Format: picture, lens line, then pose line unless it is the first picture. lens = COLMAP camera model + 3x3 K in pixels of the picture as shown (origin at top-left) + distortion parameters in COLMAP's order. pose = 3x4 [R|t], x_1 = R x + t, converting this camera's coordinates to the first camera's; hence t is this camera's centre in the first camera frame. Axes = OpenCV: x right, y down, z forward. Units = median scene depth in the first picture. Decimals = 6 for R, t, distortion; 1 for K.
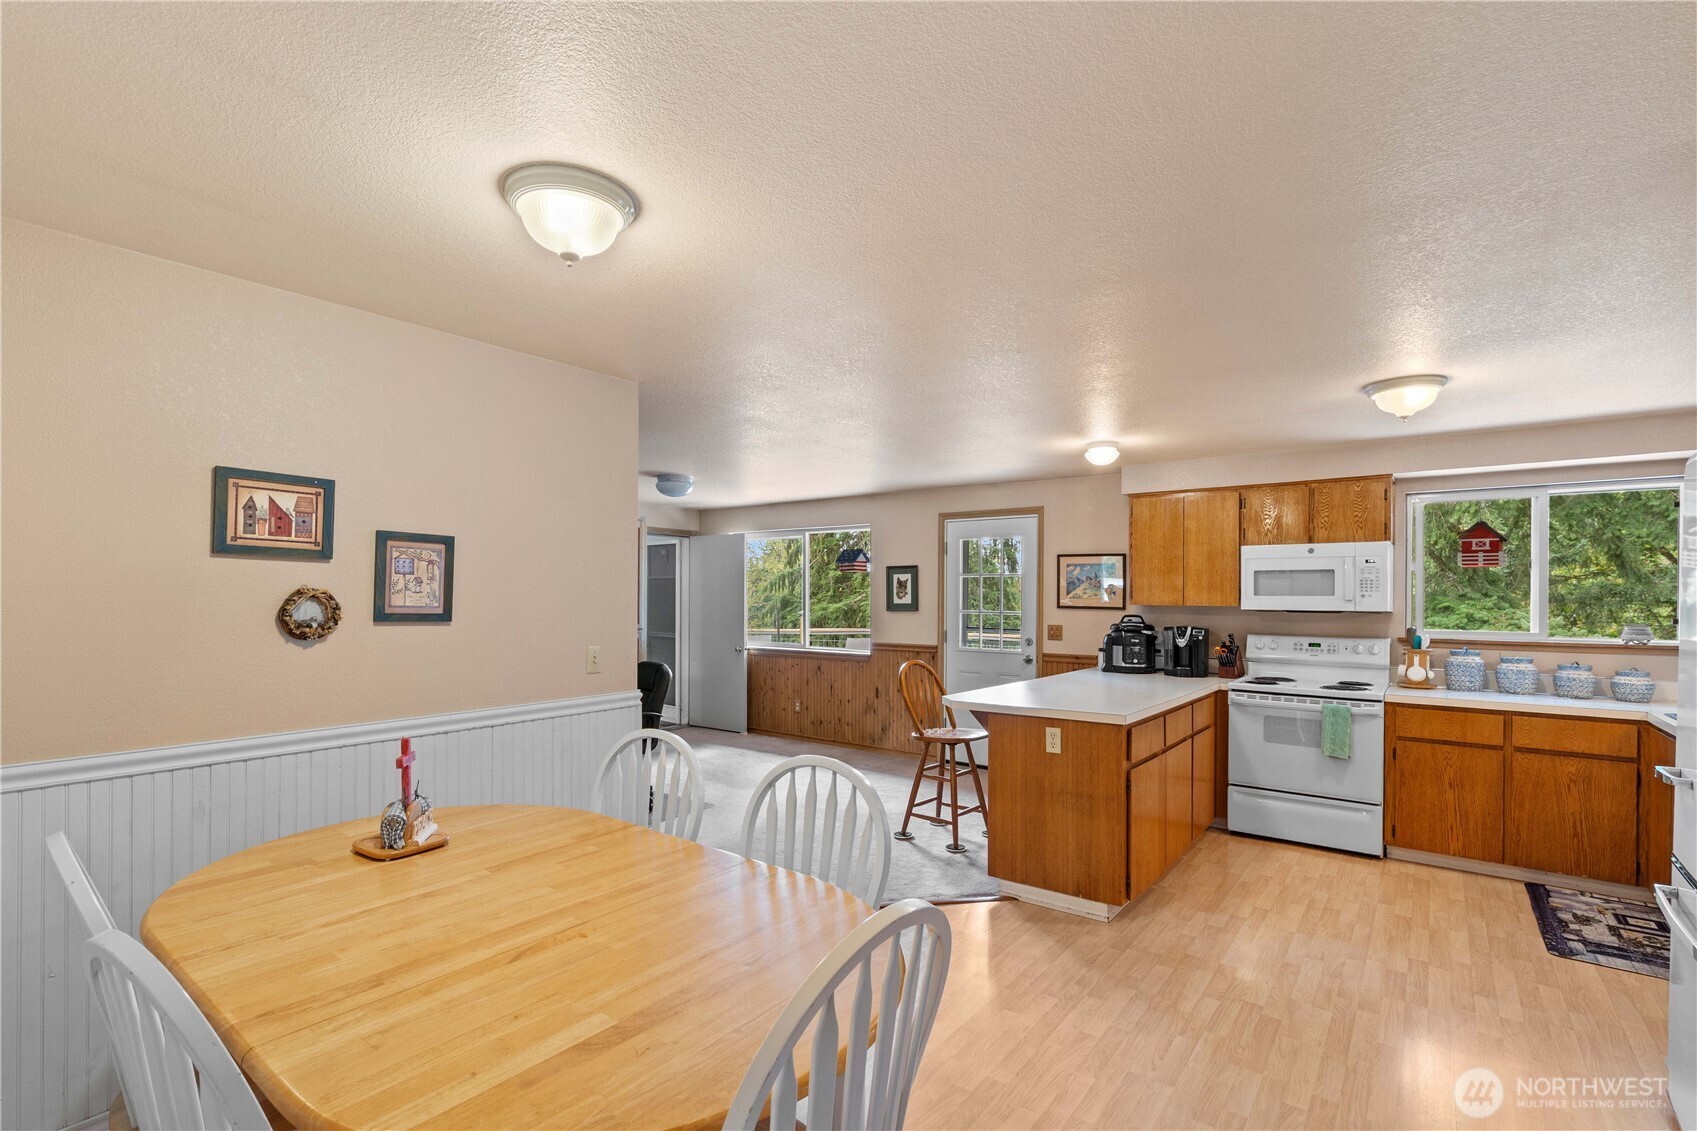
lens RADIAL K [[764.6, 0, 840.7], [0, 764.6, 598.7], [0, 0, 1]] dist [-0.004547, 0.001432]
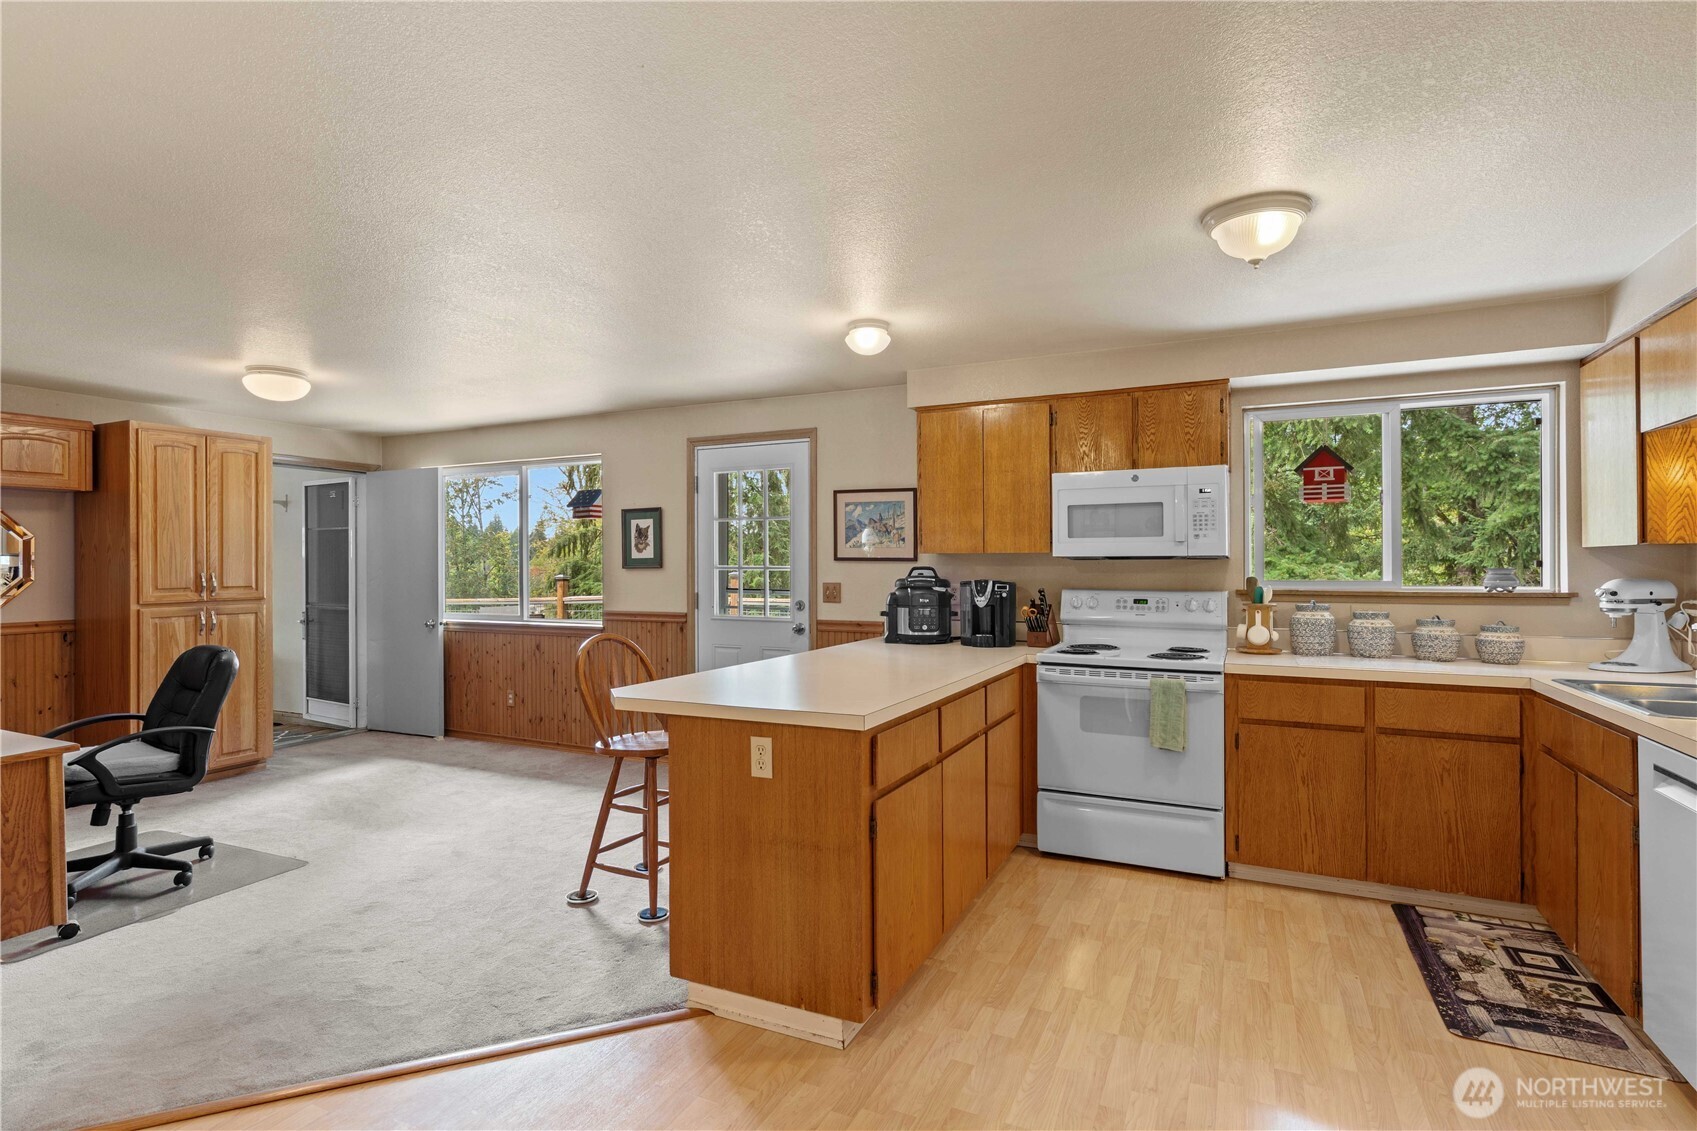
lens RADIAL K [[816.5, 0, 839.1], [0, 816.5, 562.3], [0, 0, 1]] dist [-0.004845, 0.002195]
pose [[0.979721, -0.007523, 0.200224, 0.159861], [0.008569, 0.999954, -0.004361, 0.022719], [-0.200182, 0.005988, 0.979740, 0.256357]]
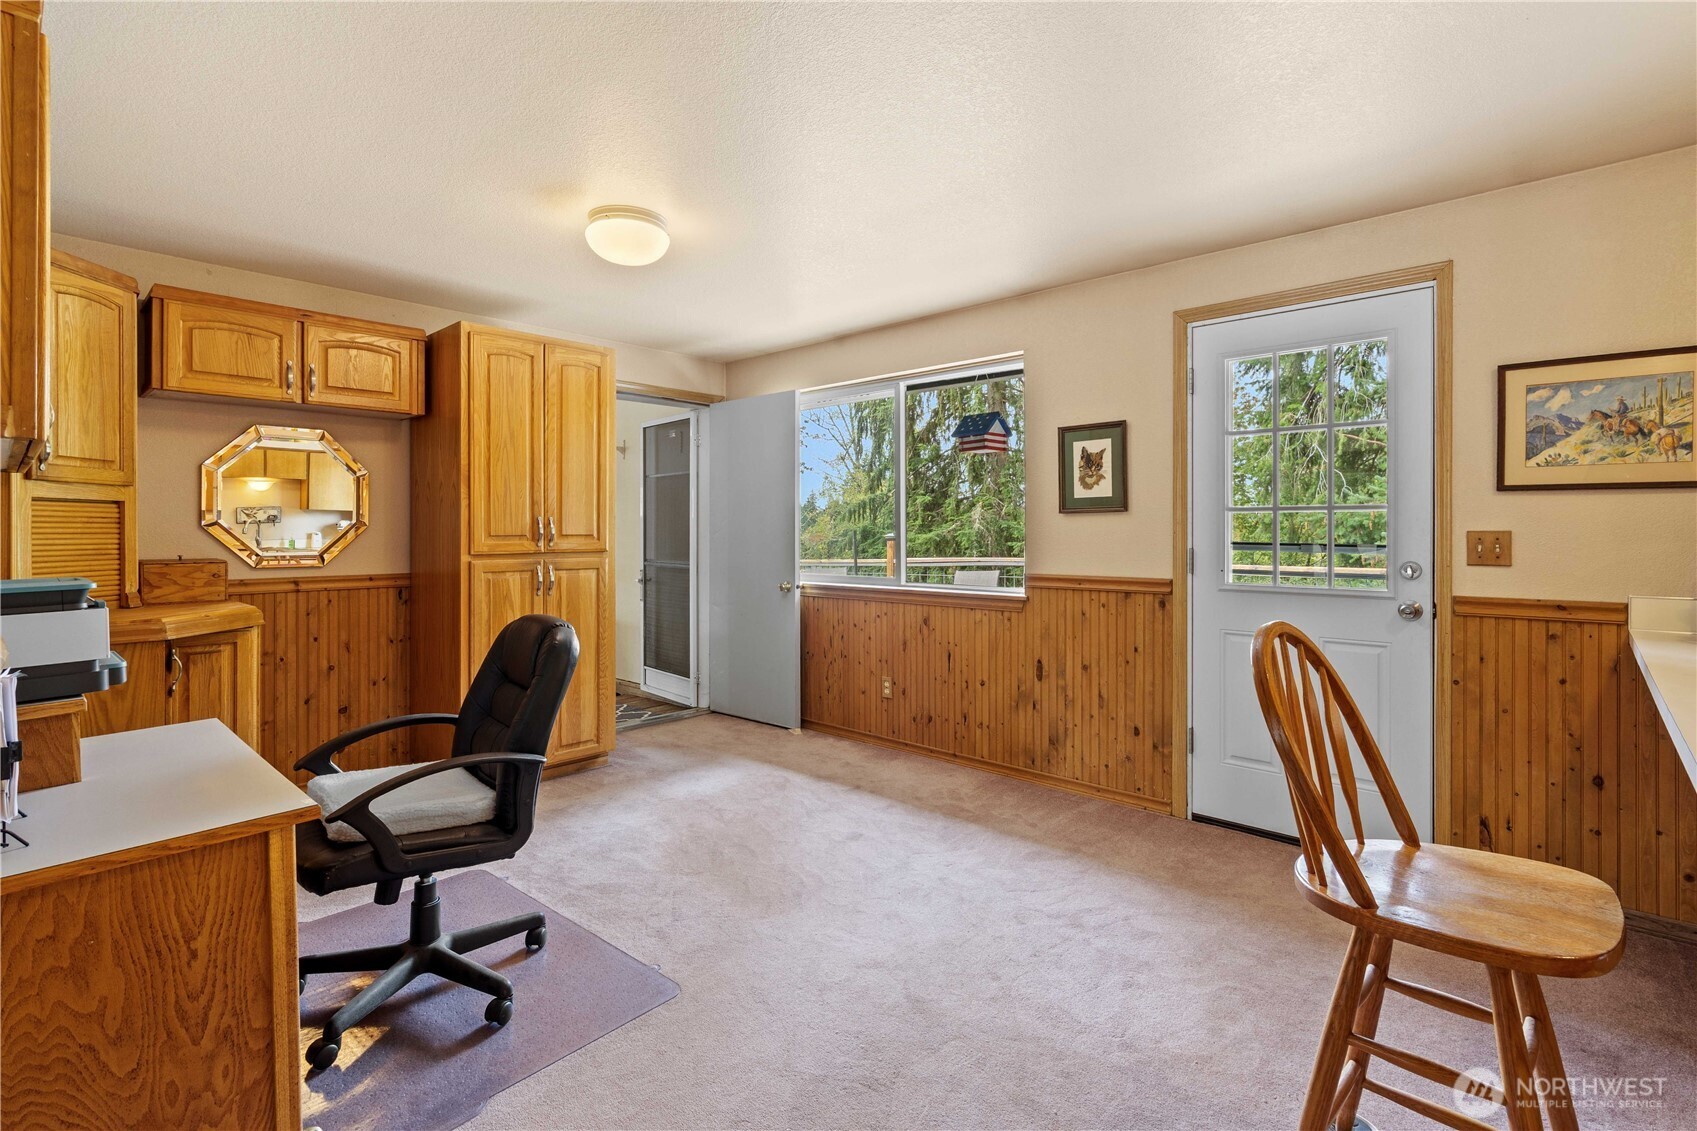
lens RADIAL K [[764.6, 0, 866.1], [0, 764.6, 534.7], [0, 0, 1]] dist [-0.004547, 0.001432]
pose [[0.997342, -0.003833, -0.072761, -0.048839], [0.003590, 0.999988, -0.003466, 0.047357], [0.072773, 0.003195, 0.997343, 0.704093]]
